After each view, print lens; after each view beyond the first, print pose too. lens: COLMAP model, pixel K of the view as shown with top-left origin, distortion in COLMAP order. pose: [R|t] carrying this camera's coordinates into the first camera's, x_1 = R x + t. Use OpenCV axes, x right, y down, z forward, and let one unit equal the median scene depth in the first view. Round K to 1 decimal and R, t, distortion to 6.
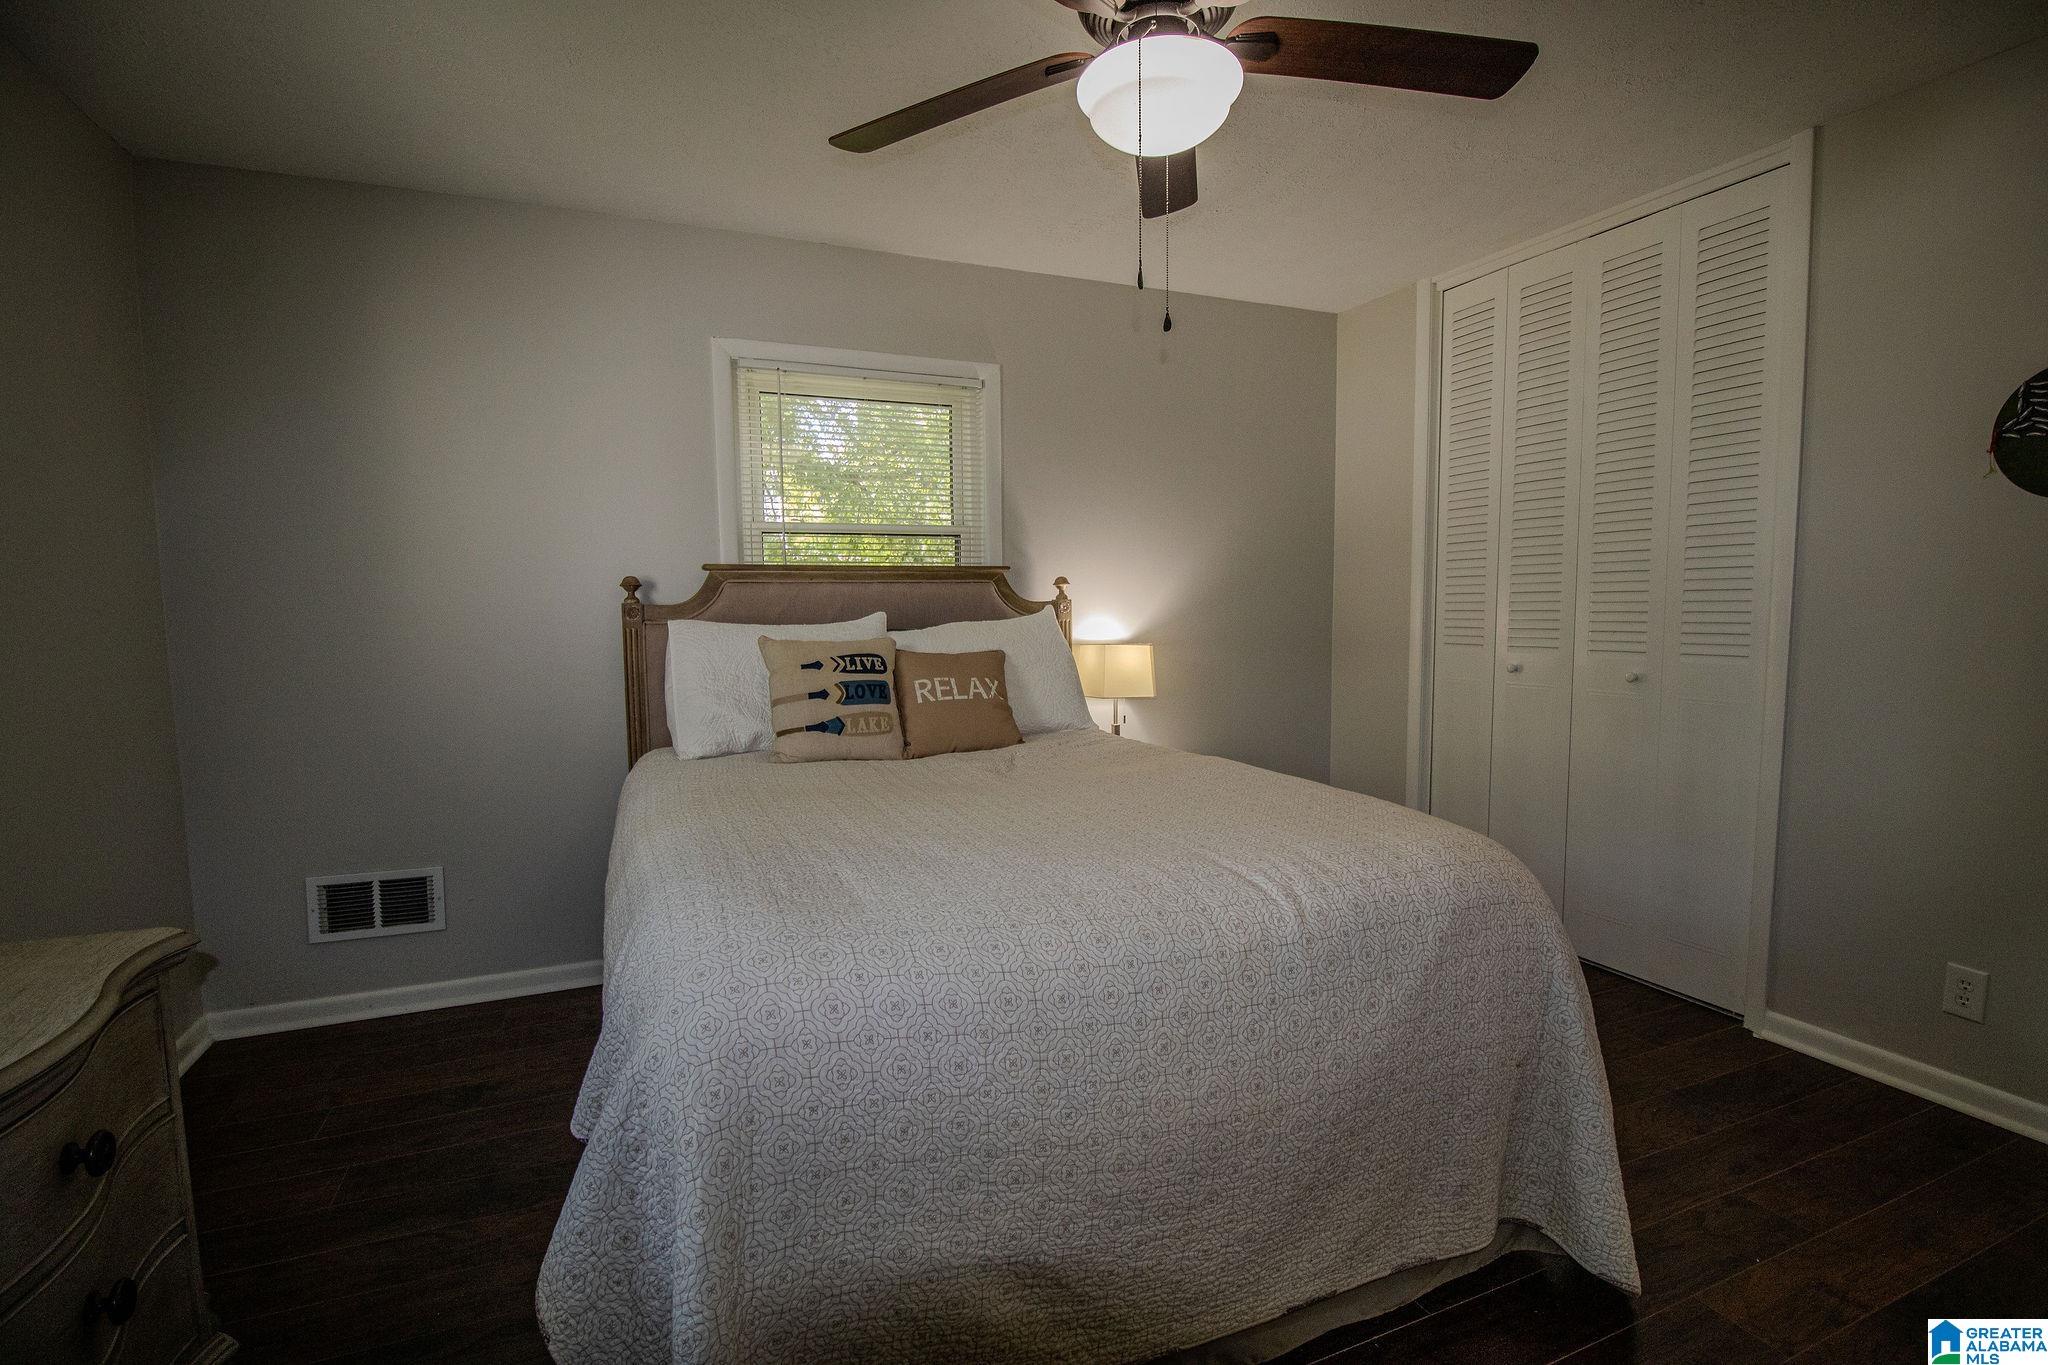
lens RADIAL K [[956.6, 0, 1014.0], [0, 956.6, 690.8], [0, 0, 1]] dist [-0.001824, -0.010015]
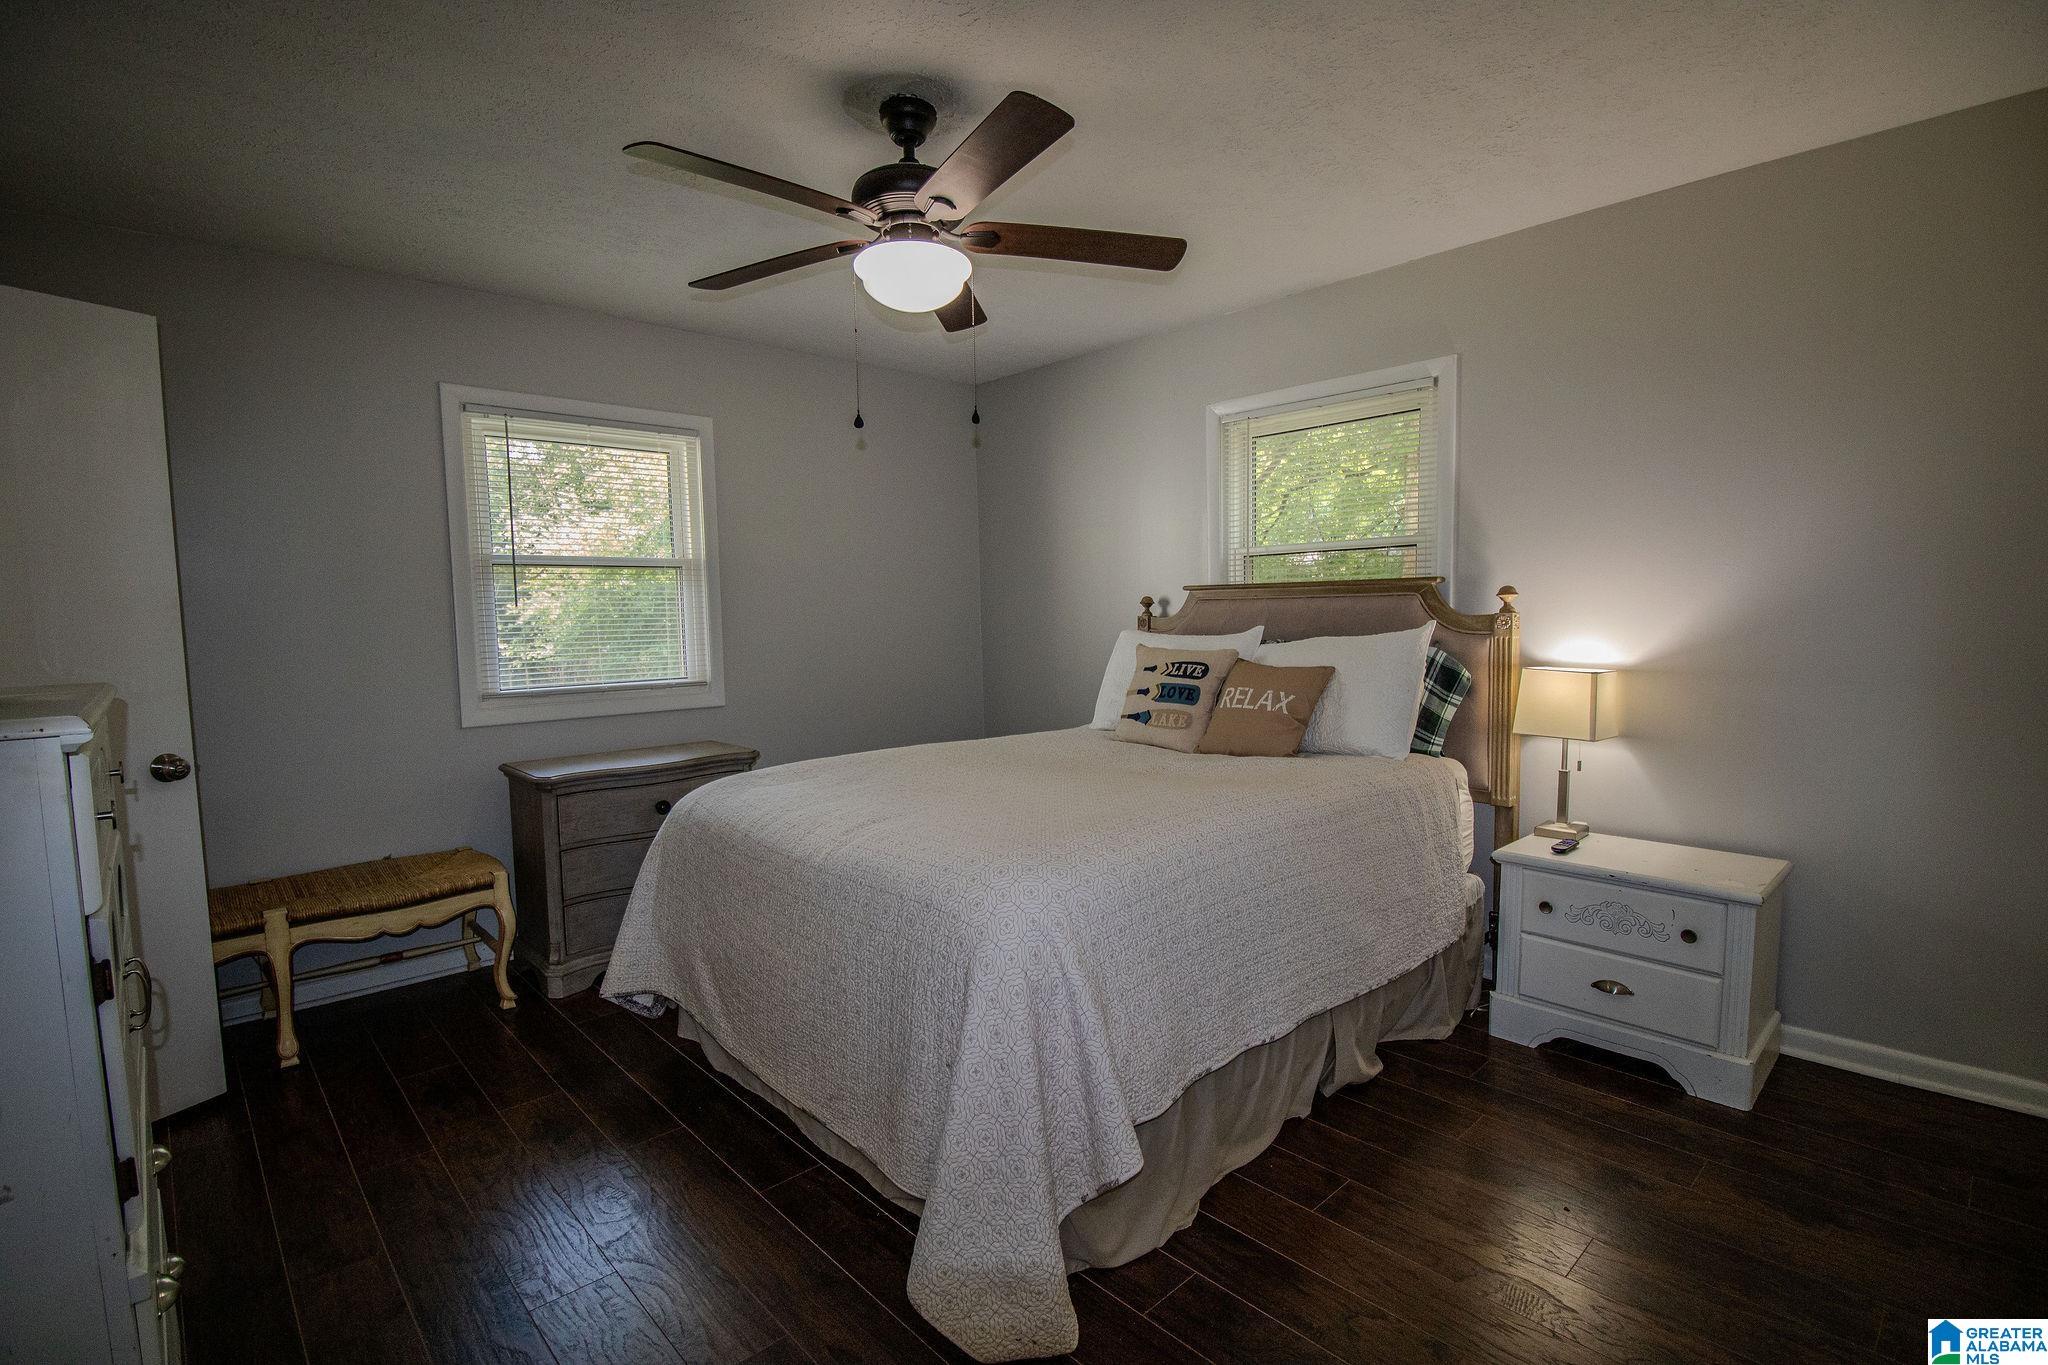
lens RADIAL K [[956.6, 0, 1013.1], [0, 956.6, 679.8], [0, 0, 1]] dist [-0.001824, -0.010015]
pose [[0.338716, 0.072268, -0.938109, 0.870672], [-0.071545, 0.996137, 0.050907, -0.059822], [0.938165, 0.049874, 0.342578, 0.377213]]
